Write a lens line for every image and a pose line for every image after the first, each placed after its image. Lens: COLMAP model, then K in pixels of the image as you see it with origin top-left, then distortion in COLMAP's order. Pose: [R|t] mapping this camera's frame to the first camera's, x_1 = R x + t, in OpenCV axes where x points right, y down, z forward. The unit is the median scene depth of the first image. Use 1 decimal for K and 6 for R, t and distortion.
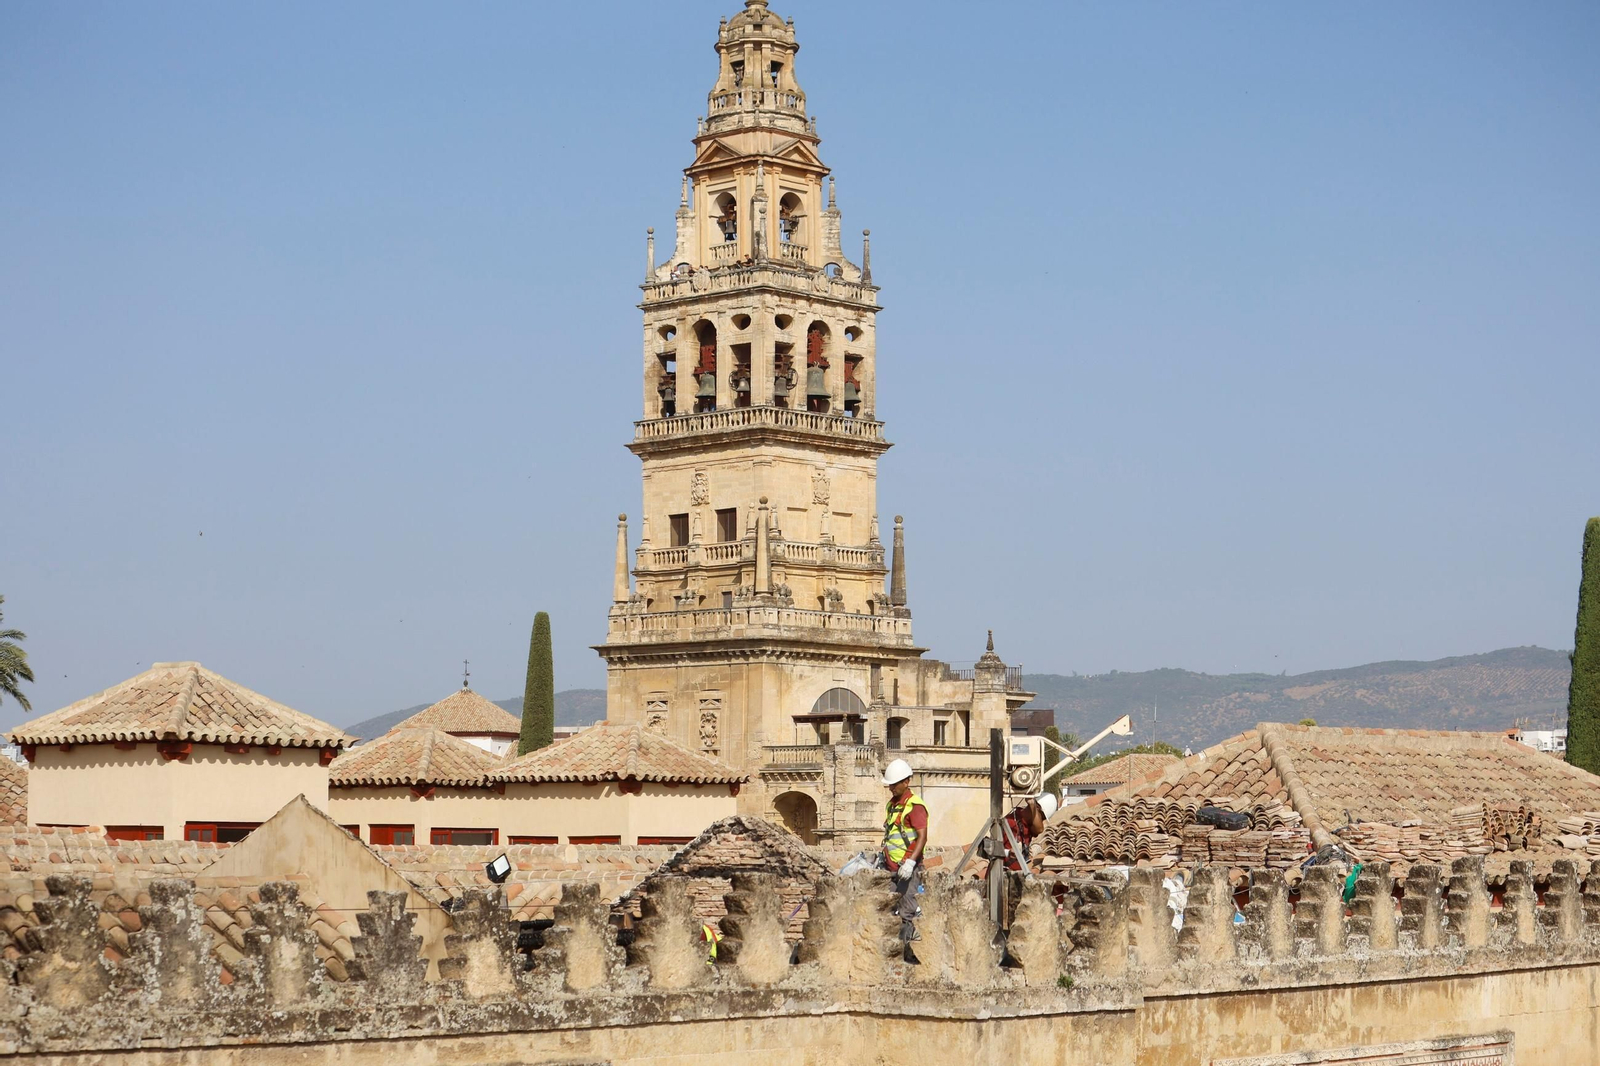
lens RADIAL K [[3236.3, 0, 800.0], [0, 3236.3, 533.0], [0, 0, 1]] dist [-0.226811, -0.226337]
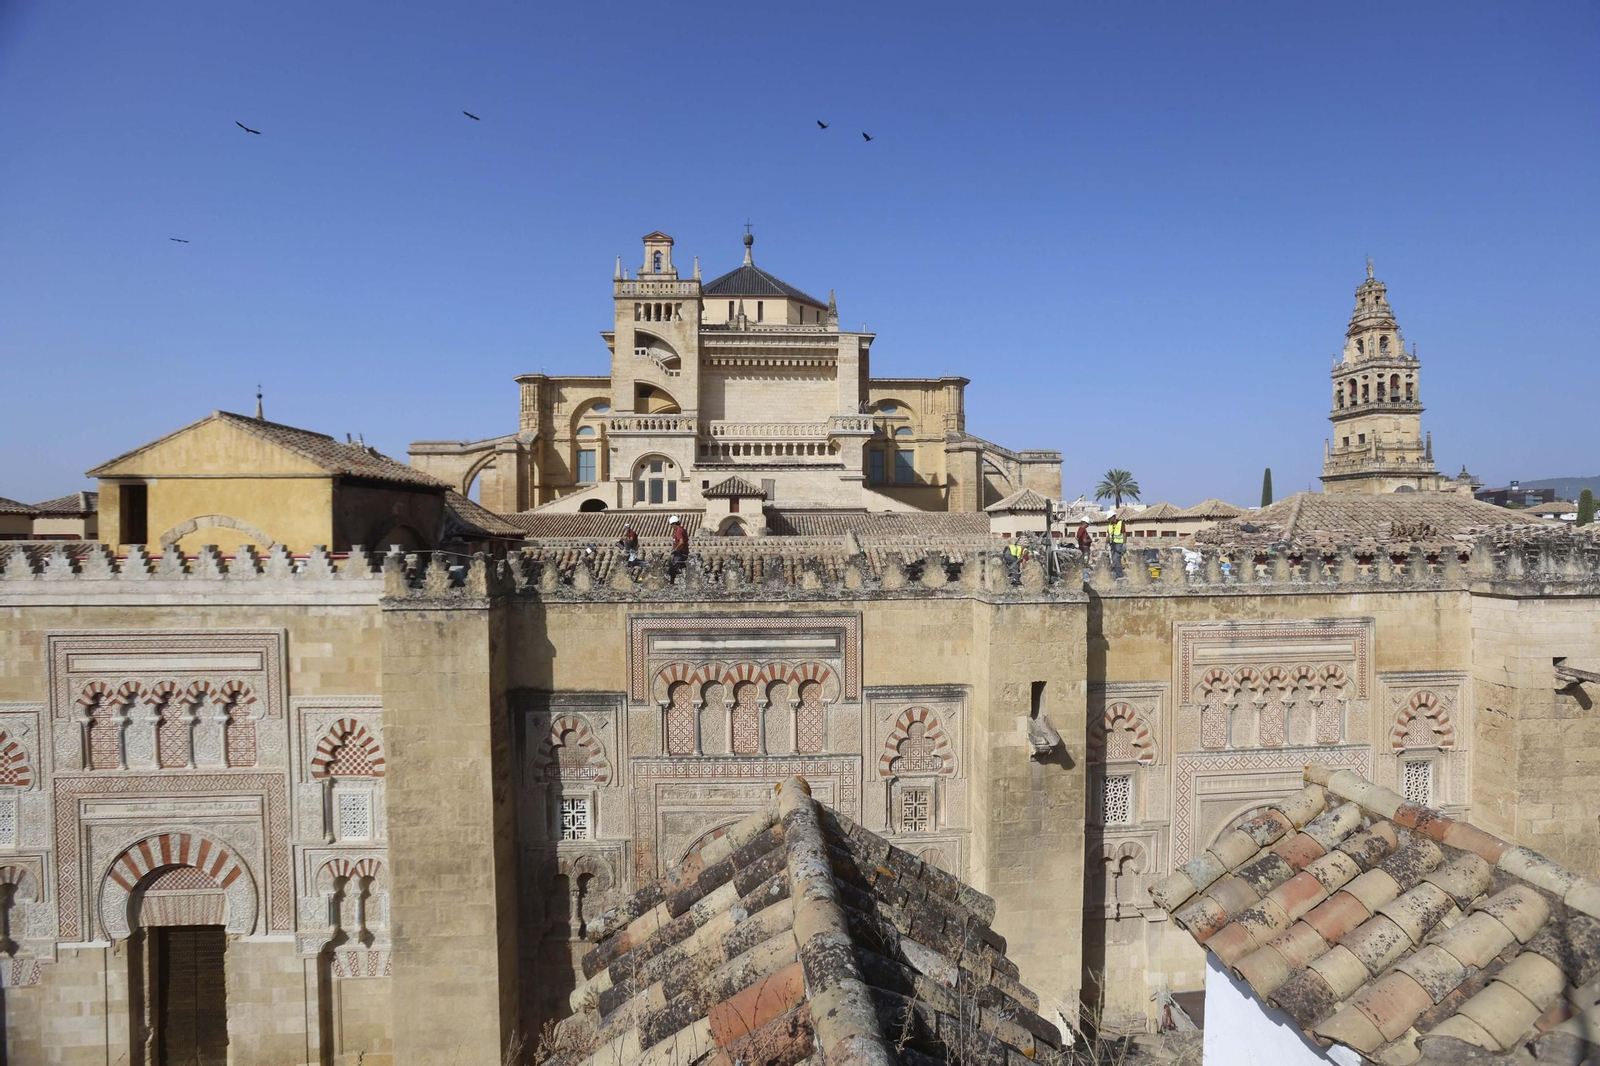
lens RADIAL K [[721.3, 0, 810.0], [0, 721.3, 532.4], [0, 0, 1]] dist [-0.065288, 0.024237]
pose [[0.726858, -0.007055, -0.686752, 0.104561], [0.071454, 0.995297, 0.065402, 0.010471], [0.683061, -0.096610, 0.723944, 0.125462]]
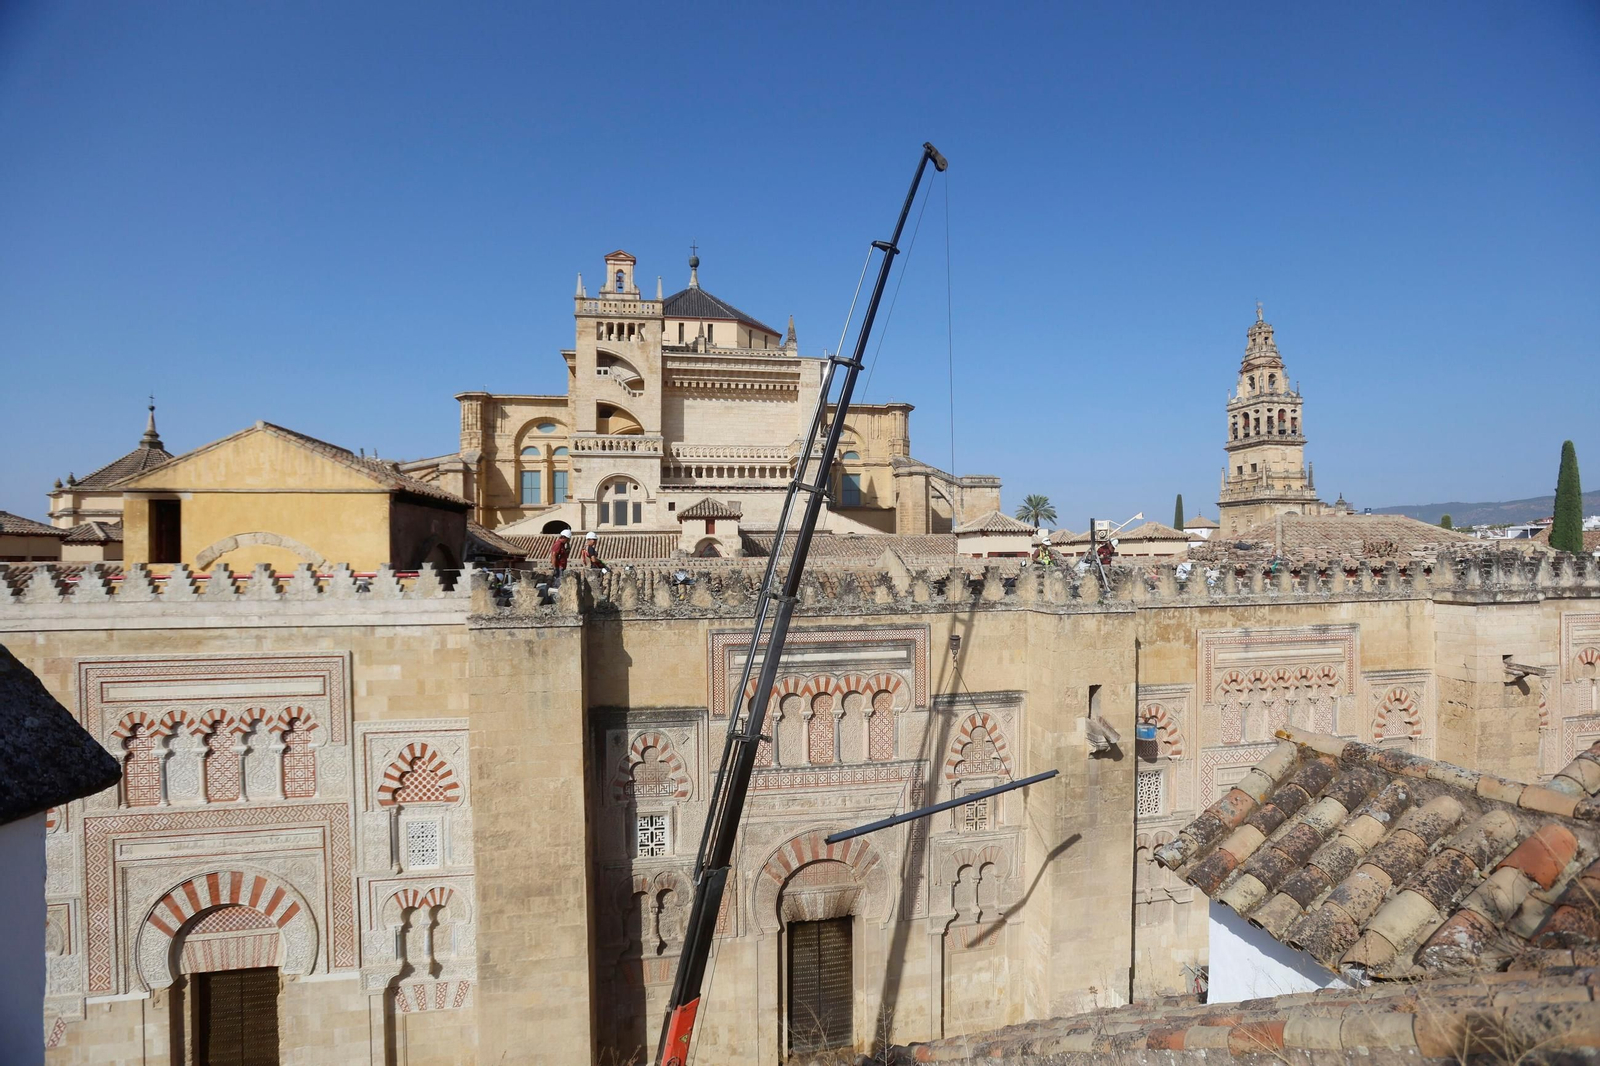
lens RADIAL K [[721.5, 0, 802.7], [0, 721.5, 554.0], [0, 0, 1]] dist [-0.066068, 0.026160]
pose [[0.802576, -0.011680, -0.596436, 0.075271], [0.066306, 0.995360, 0.069730, 0.008917], [0.592854, -0.095511, 0.799626, 0.091084]]
